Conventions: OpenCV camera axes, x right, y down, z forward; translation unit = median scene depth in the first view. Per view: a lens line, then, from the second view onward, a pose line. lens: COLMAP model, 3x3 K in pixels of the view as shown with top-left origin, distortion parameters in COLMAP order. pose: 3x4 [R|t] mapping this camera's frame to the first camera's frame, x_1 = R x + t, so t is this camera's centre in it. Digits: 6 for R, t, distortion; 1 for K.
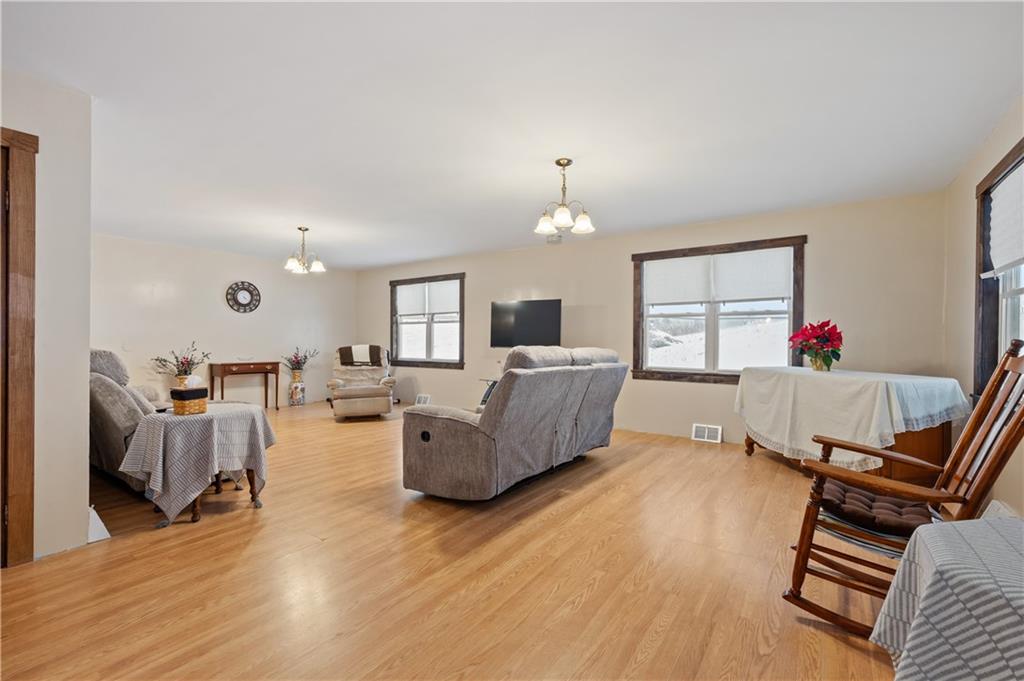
lens RADIAL K [[457.9, 0, 505.1], [0, 457.9, 341.5], [0, 0, 1]] dist [-0.001220, -0.000578]
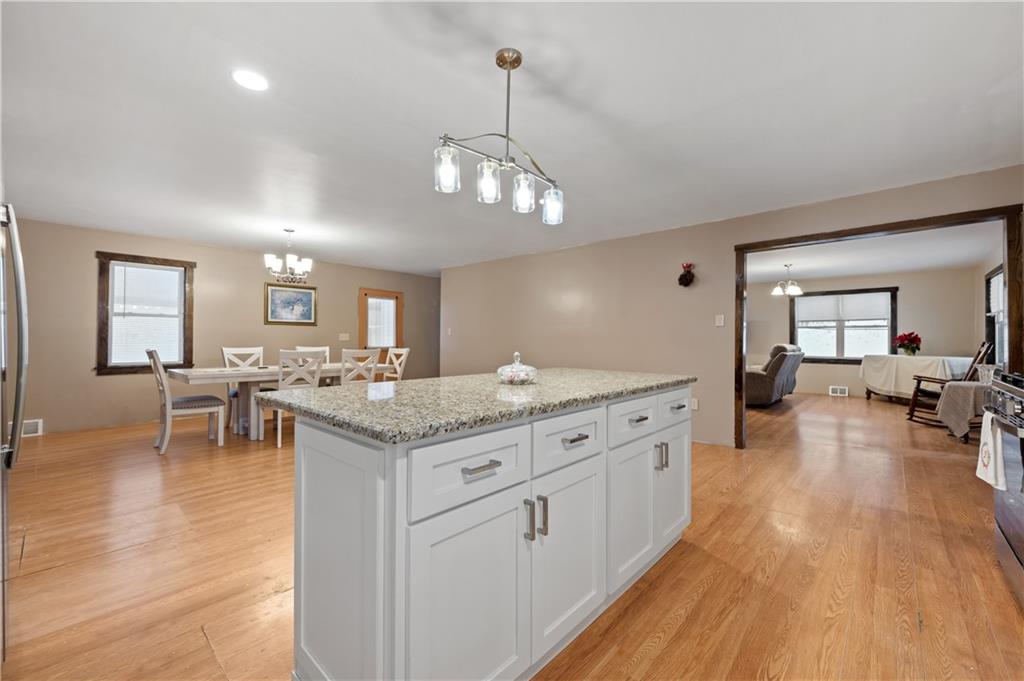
lens RADIAL K [[420.7, 0, 518.2], [0, 420.7, 336.7], [0, 0, 1]] dist [-0.001620, 0.000202]
pose [[0.994464, -0.001527, -0.105066, -0.766260], [0.000551, 0.999956, -0.009316, -0.006298], [0.105076, 0.009206, 0.994422, -0.949338]]
